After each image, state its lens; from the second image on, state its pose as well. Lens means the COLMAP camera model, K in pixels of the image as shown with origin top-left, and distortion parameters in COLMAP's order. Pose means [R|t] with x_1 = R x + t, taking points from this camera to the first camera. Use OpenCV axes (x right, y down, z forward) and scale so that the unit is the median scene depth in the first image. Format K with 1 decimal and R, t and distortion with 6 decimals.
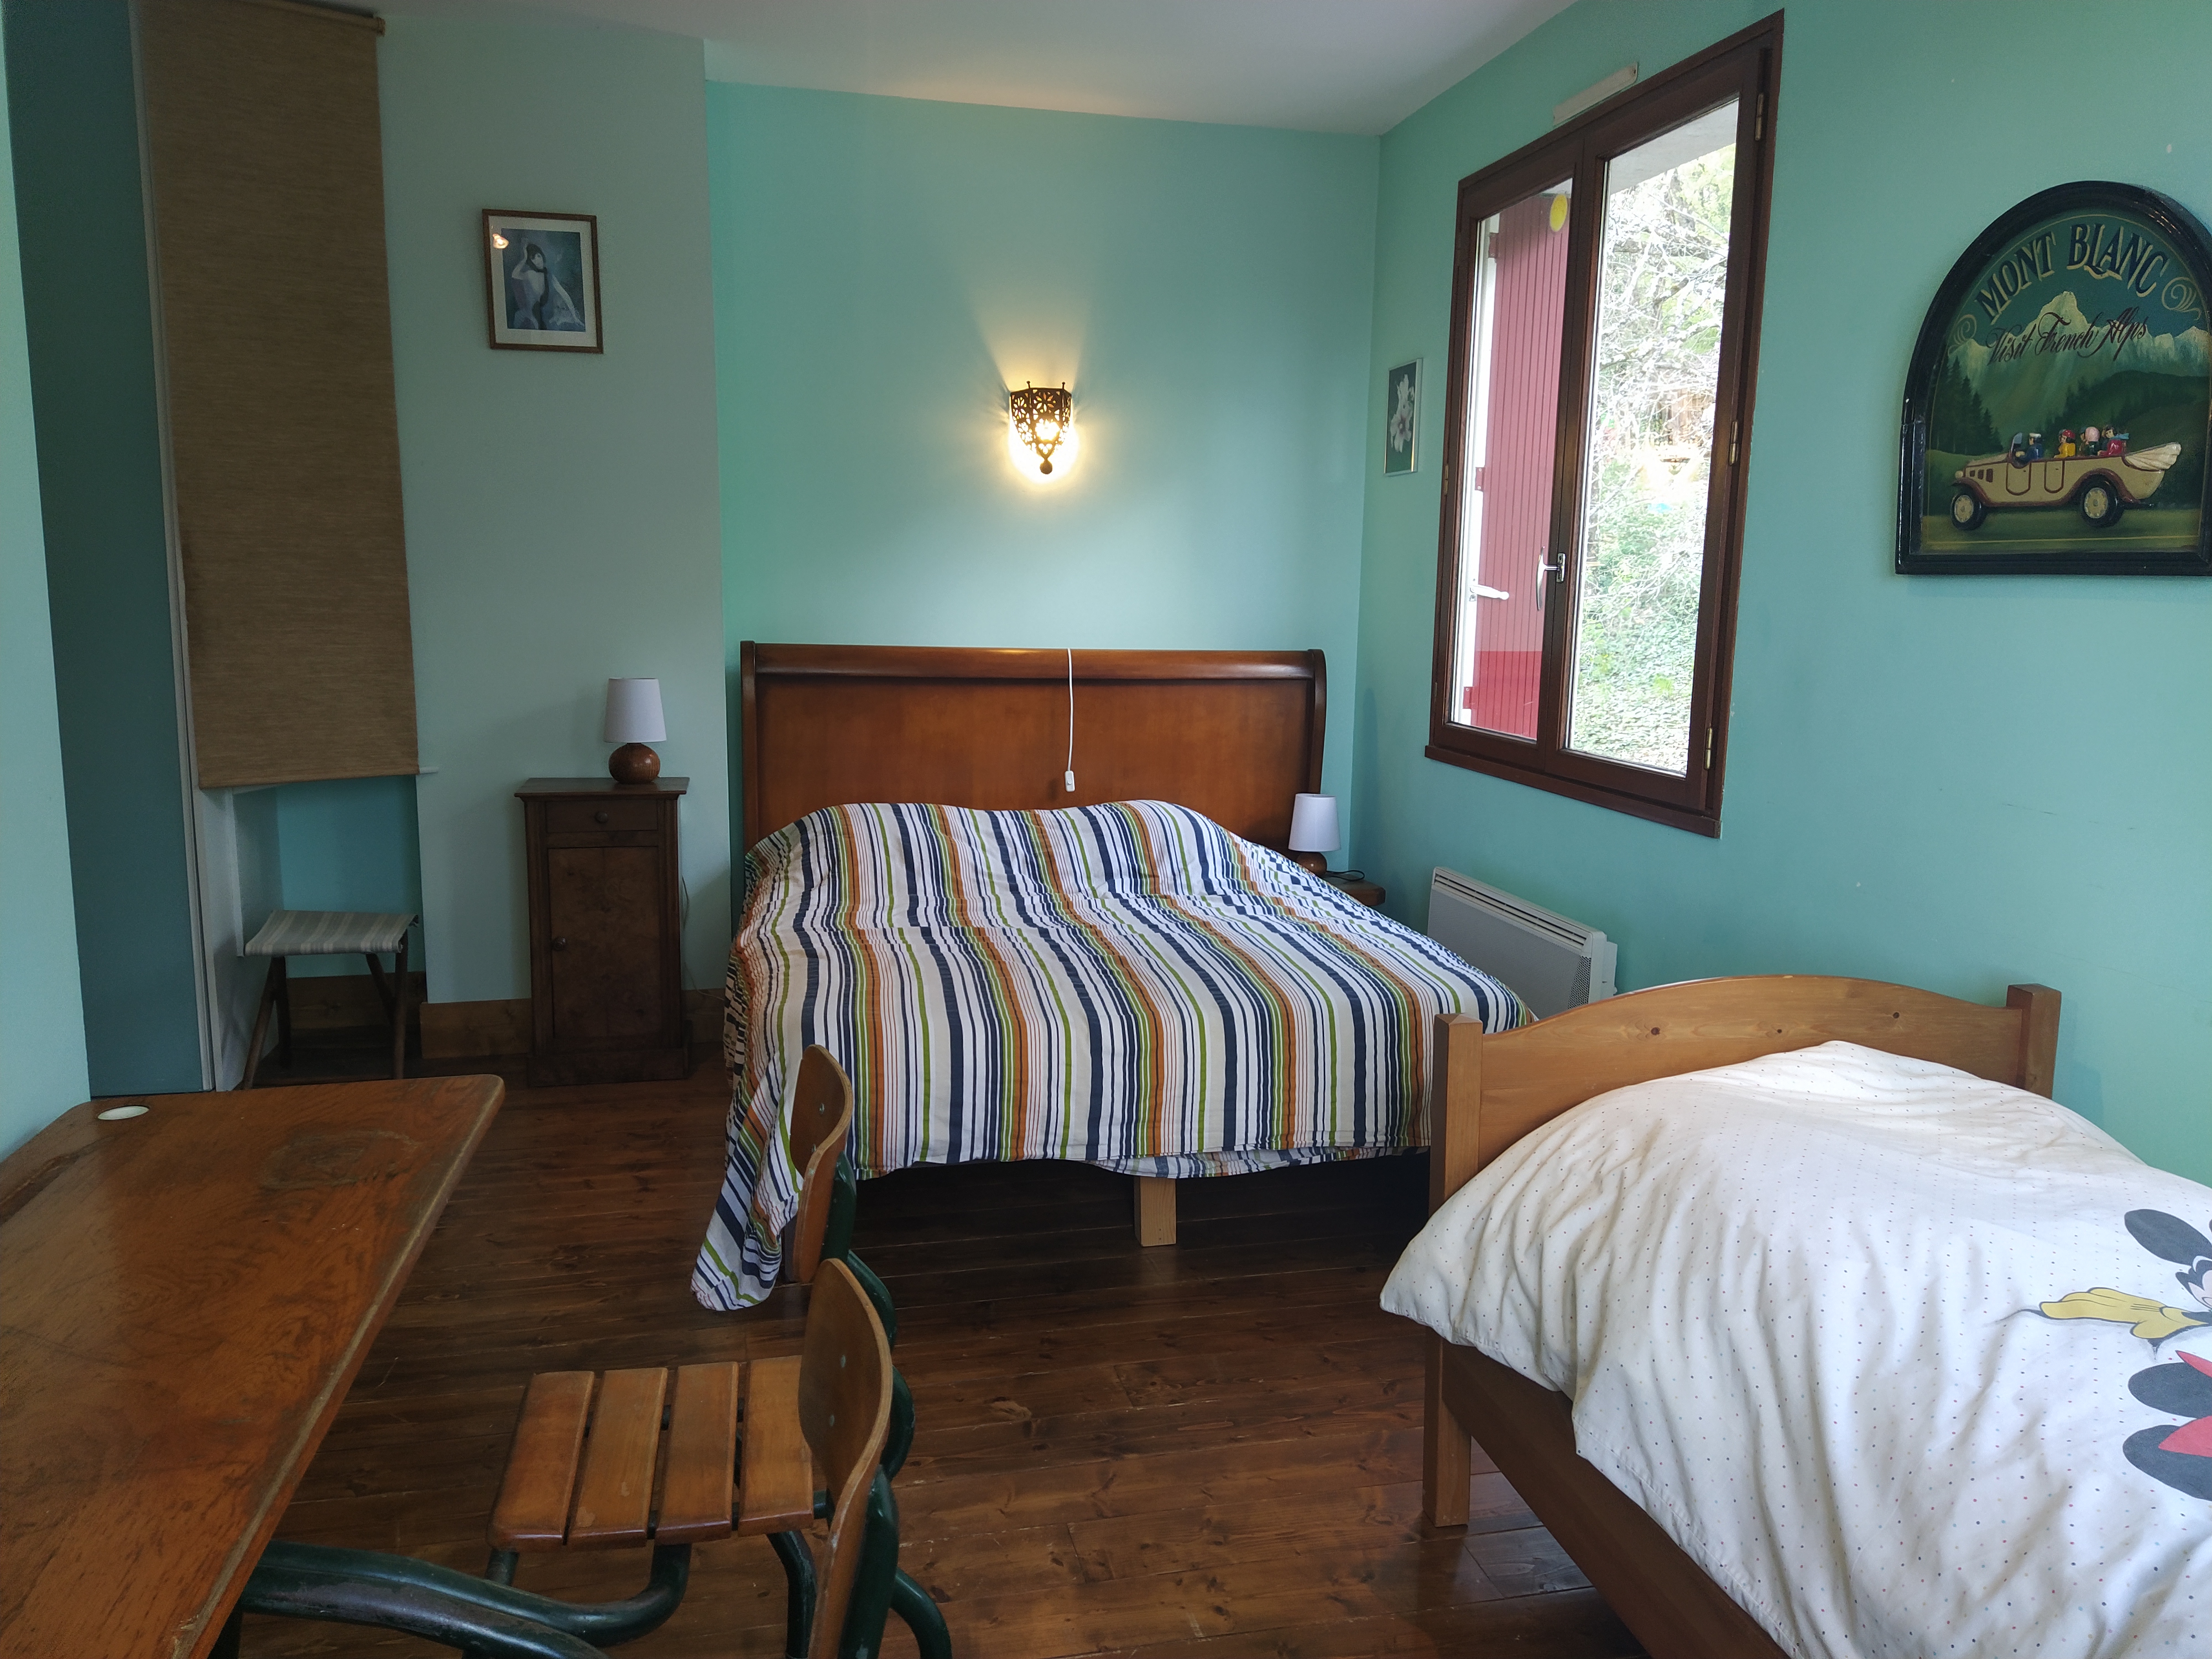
lens RADIAL K [[1648.2, 0, 1113.8], [0, 1648.2, 826.2], [0, 0, 1]] dist [0.095987, -0.153166]
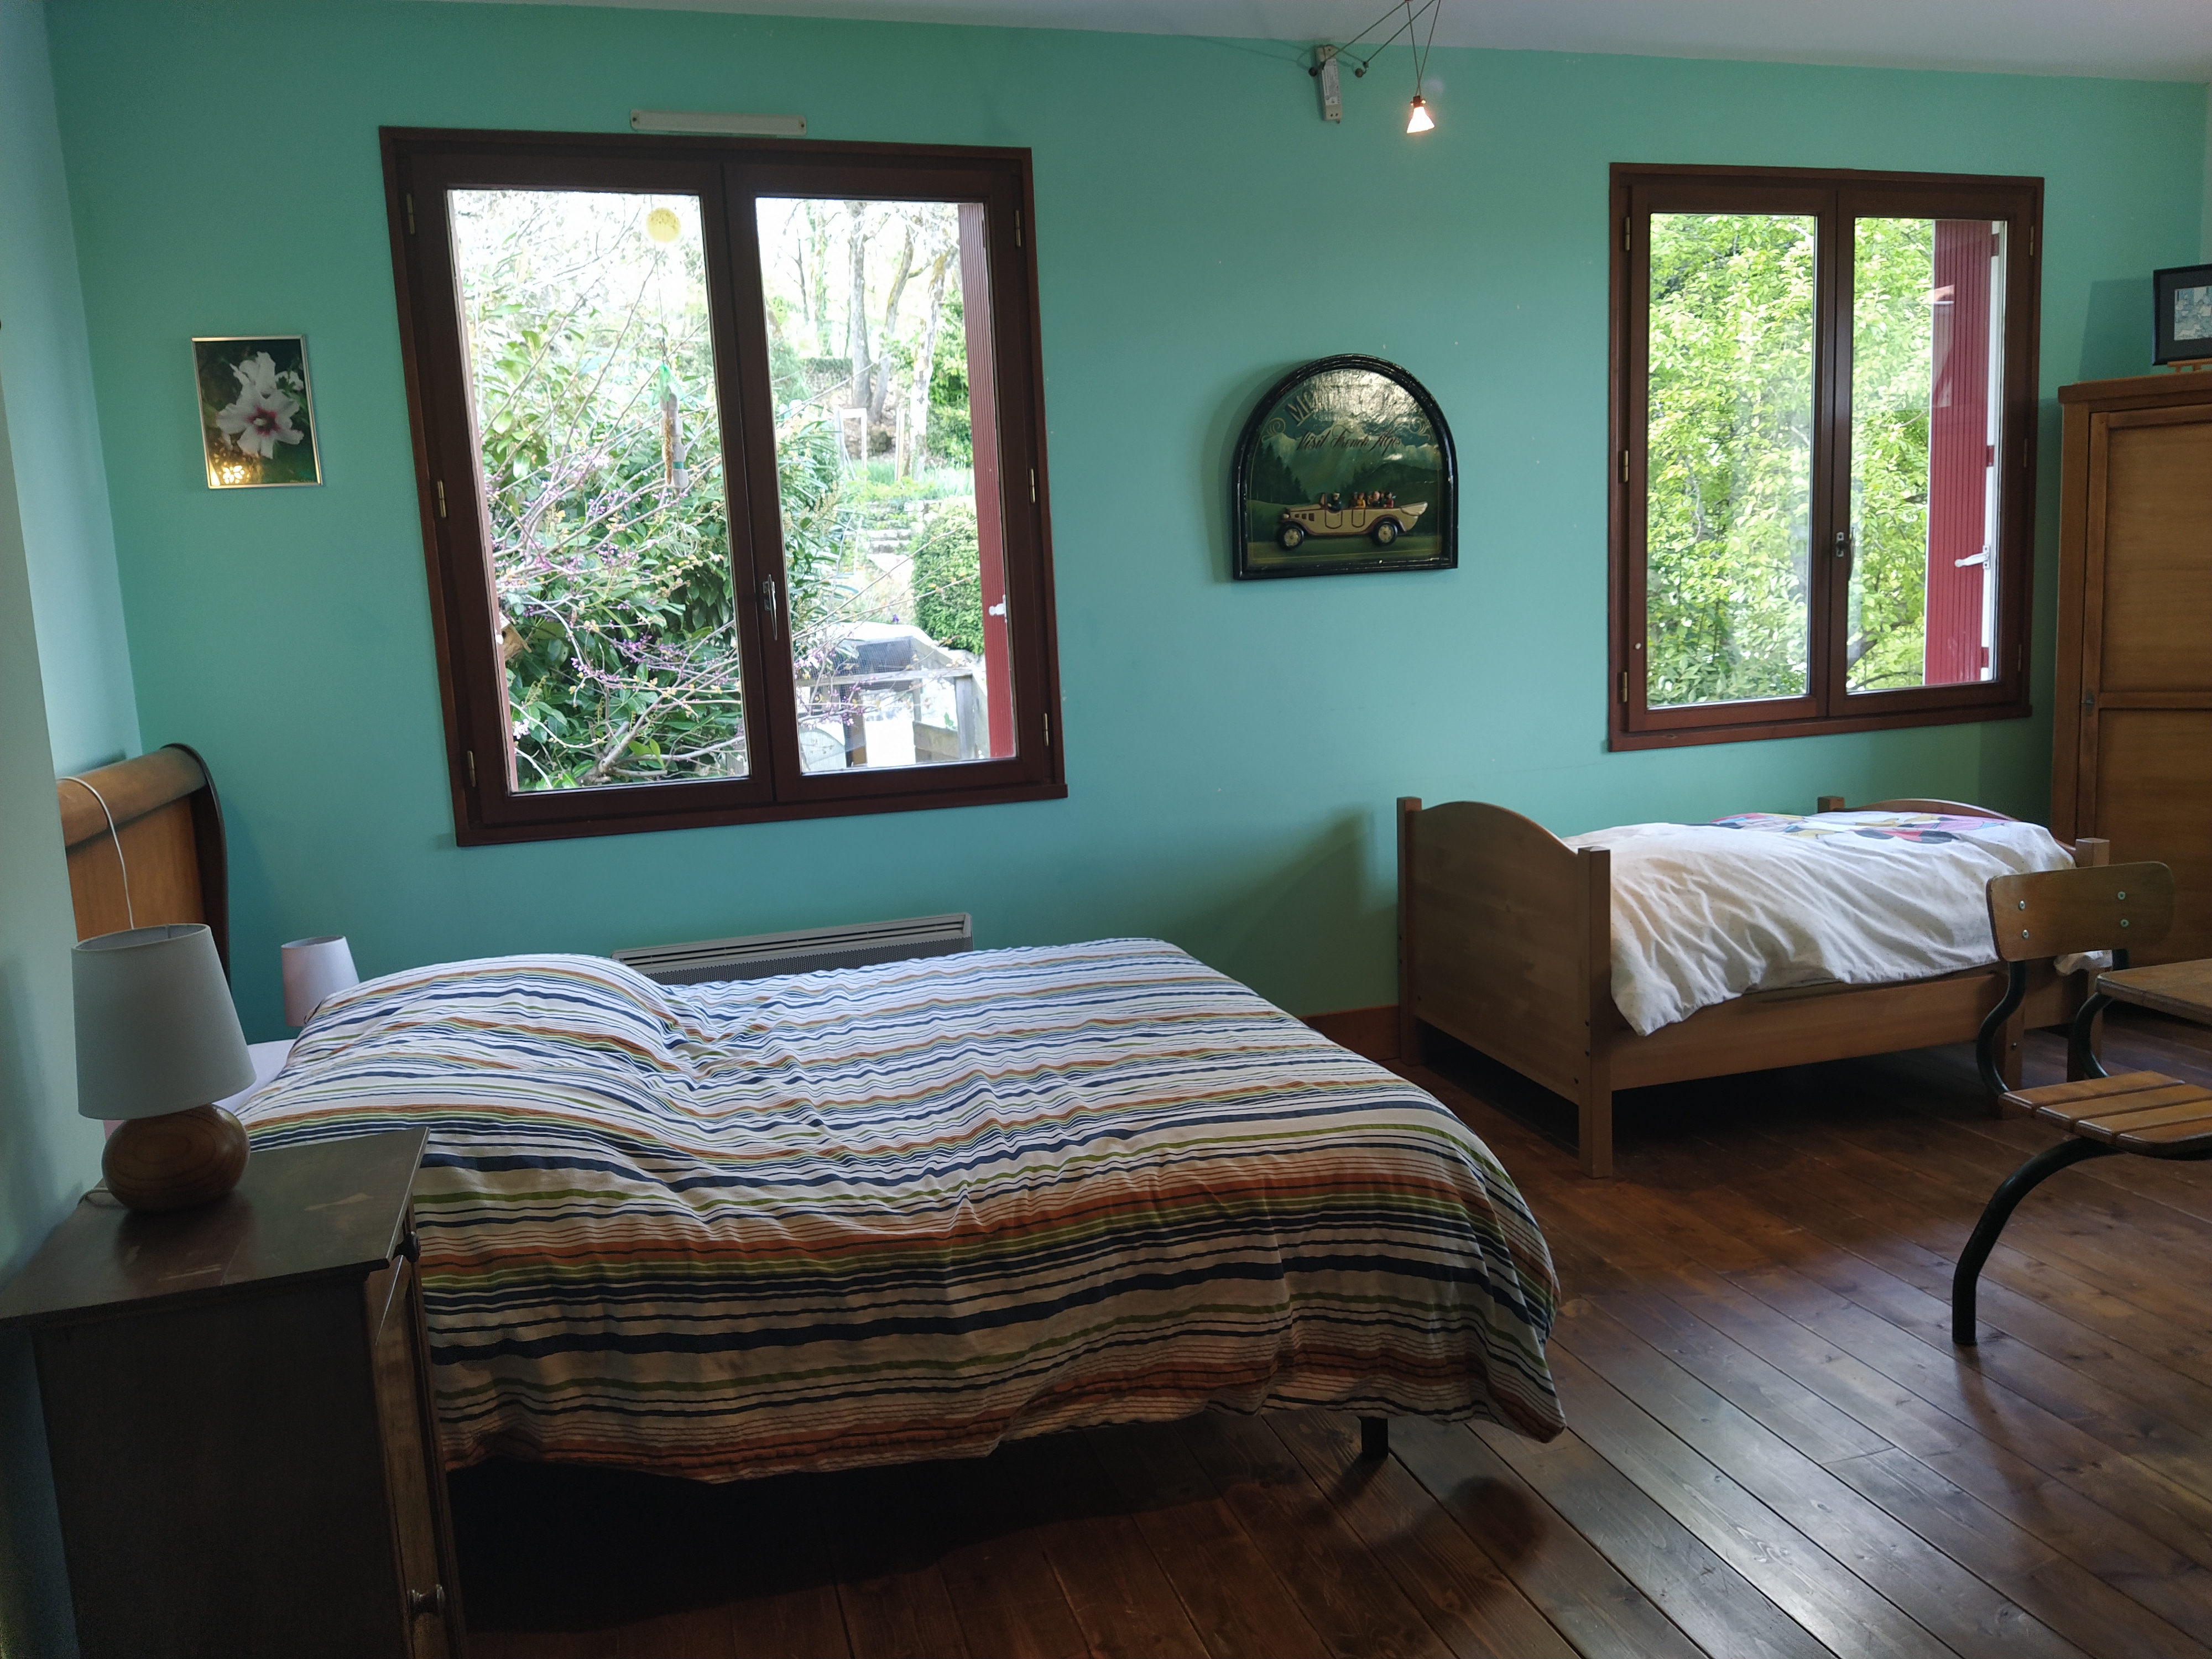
lens RADIAL K [[1648.2, 0, 1113.8], [0, 1648.2, 826.2], [0, 0, 1]] dist [0.095987, -0.153166]
pose [[-0.096322, -0.154246, 0.983326, -1.149635], [0.196122, 0.965611, 0.170678, -0.233939], [-0.975837, 0.209292, -0.062758, 1.371516]]
